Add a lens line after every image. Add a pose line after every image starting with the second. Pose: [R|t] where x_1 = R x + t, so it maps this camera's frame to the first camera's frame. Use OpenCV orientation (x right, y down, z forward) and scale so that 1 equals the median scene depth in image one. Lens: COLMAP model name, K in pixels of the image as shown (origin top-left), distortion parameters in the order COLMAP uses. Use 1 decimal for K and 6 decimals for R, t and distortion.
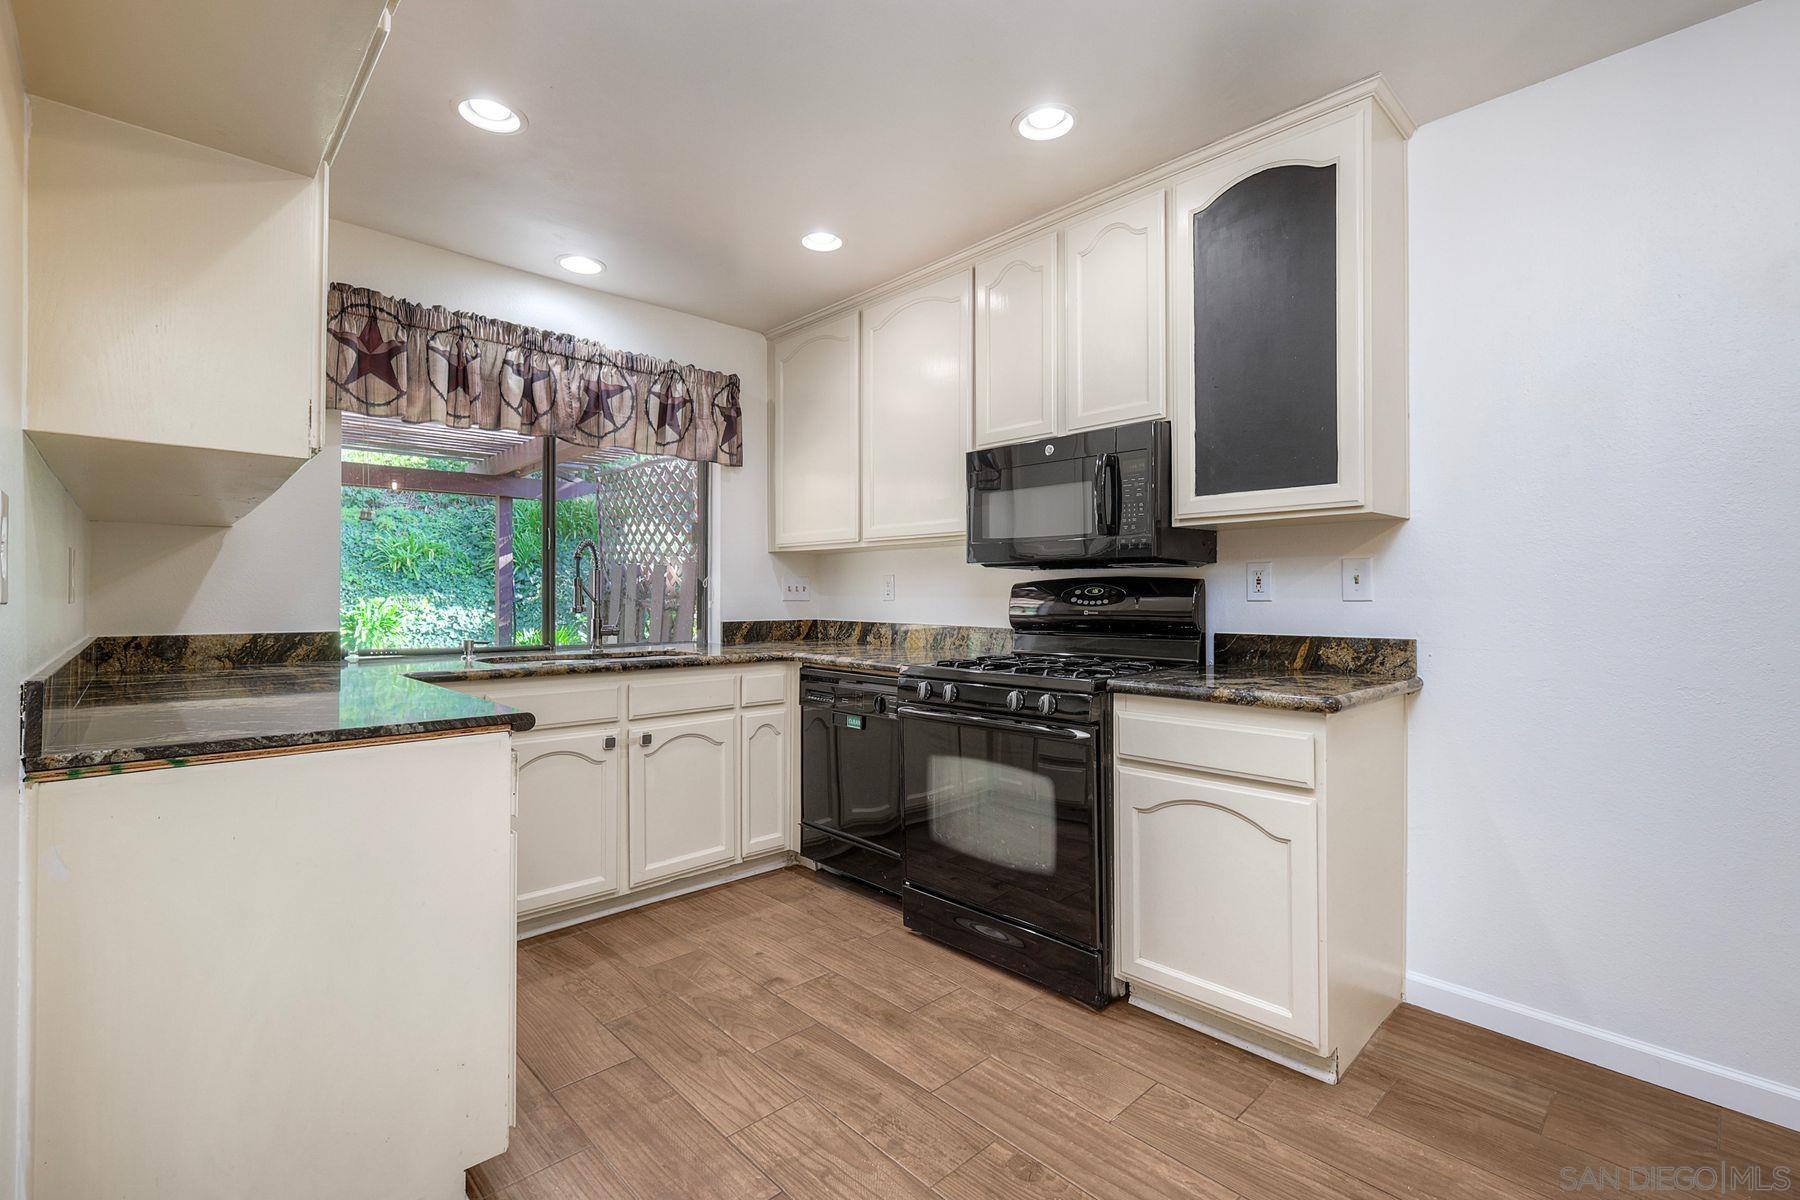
lens RADIAL K [[794.3, 0, 906.0], [0, 794.3, 593.4], [0, 0, 1]] dist [0.002804, 0.000304]
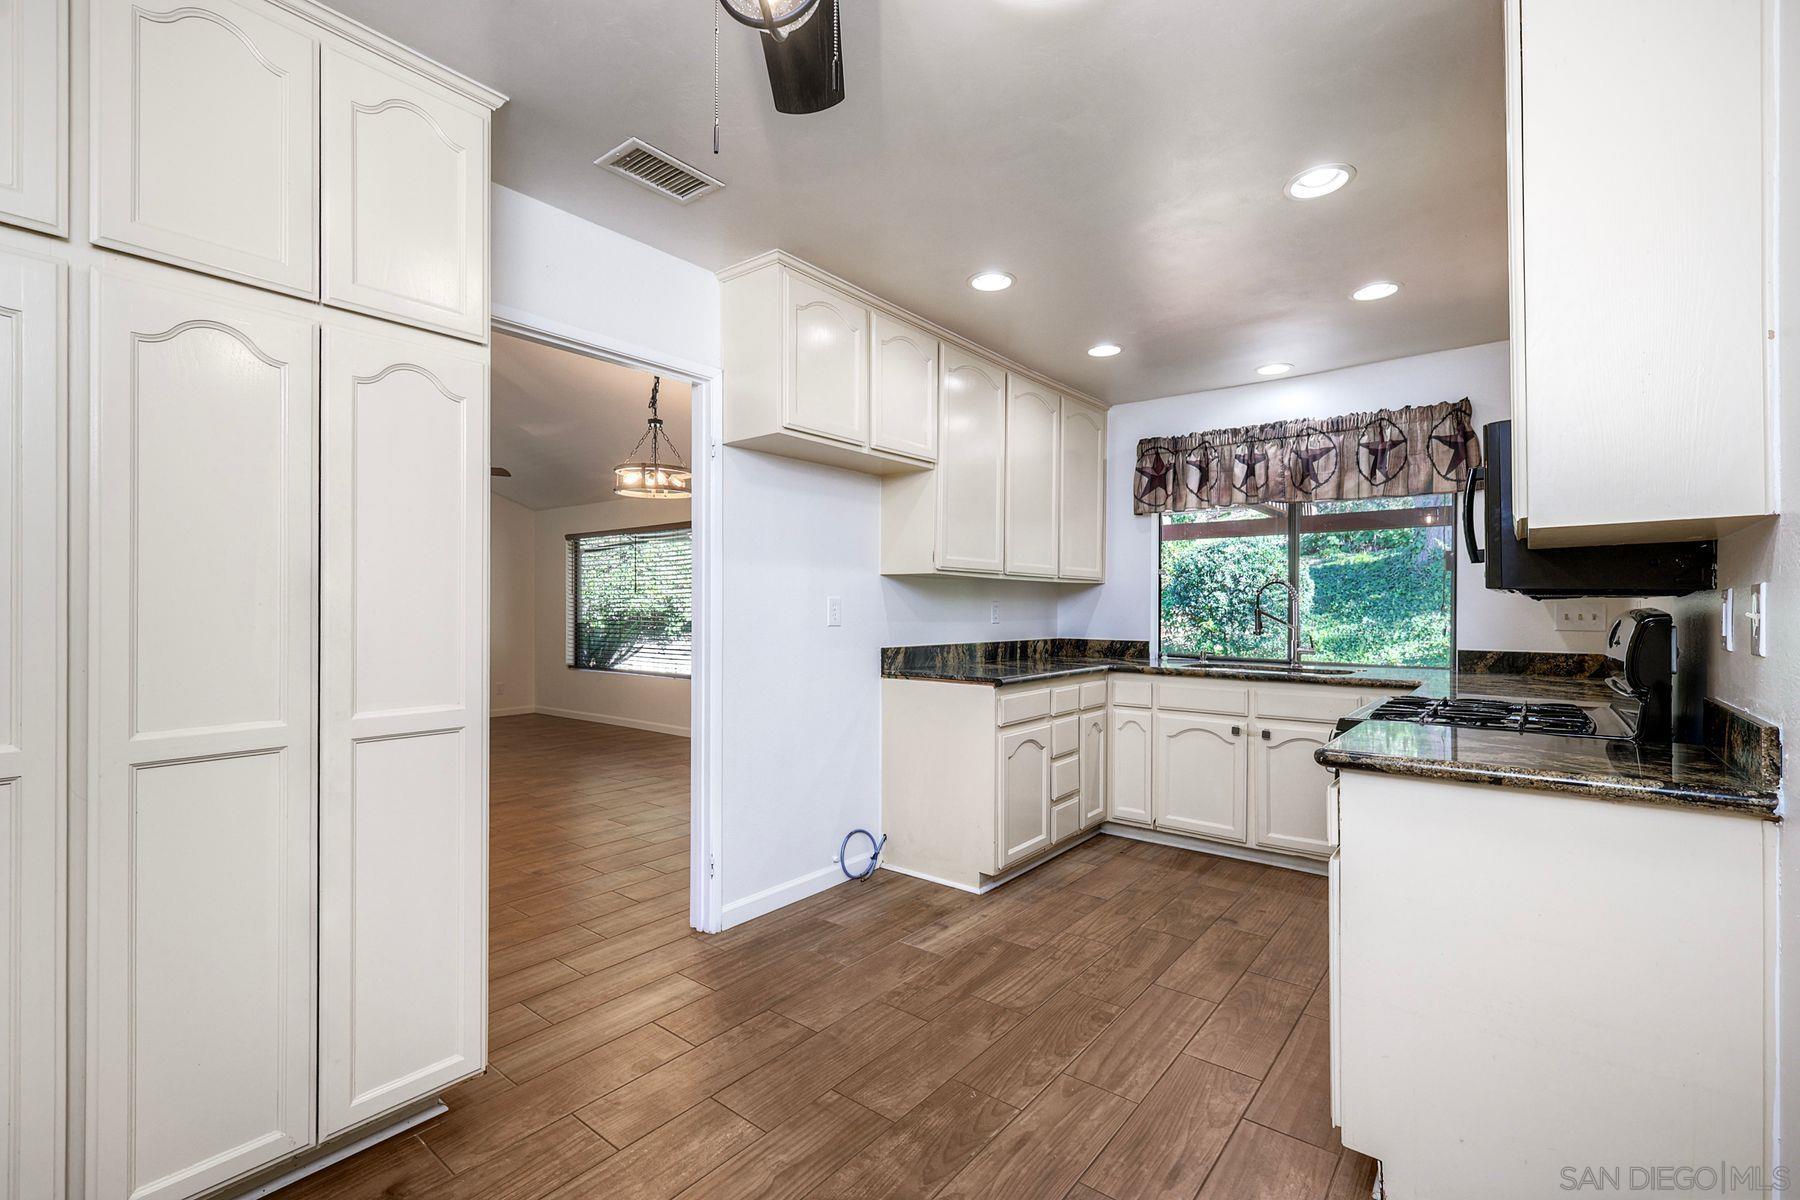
lens RADIAL K [[794.3, 0, 904.7], [0, 794.3, 604.9], [0, 0, 1]] dist [0.002804, 0.000304]
pose [[0.136663, -0.002862, -0.990613, 0.875414], [0.000411, 0.999996, -0.002832, -0.024116], [0.990618, -0.000021, 0.136664, 0.239392]]
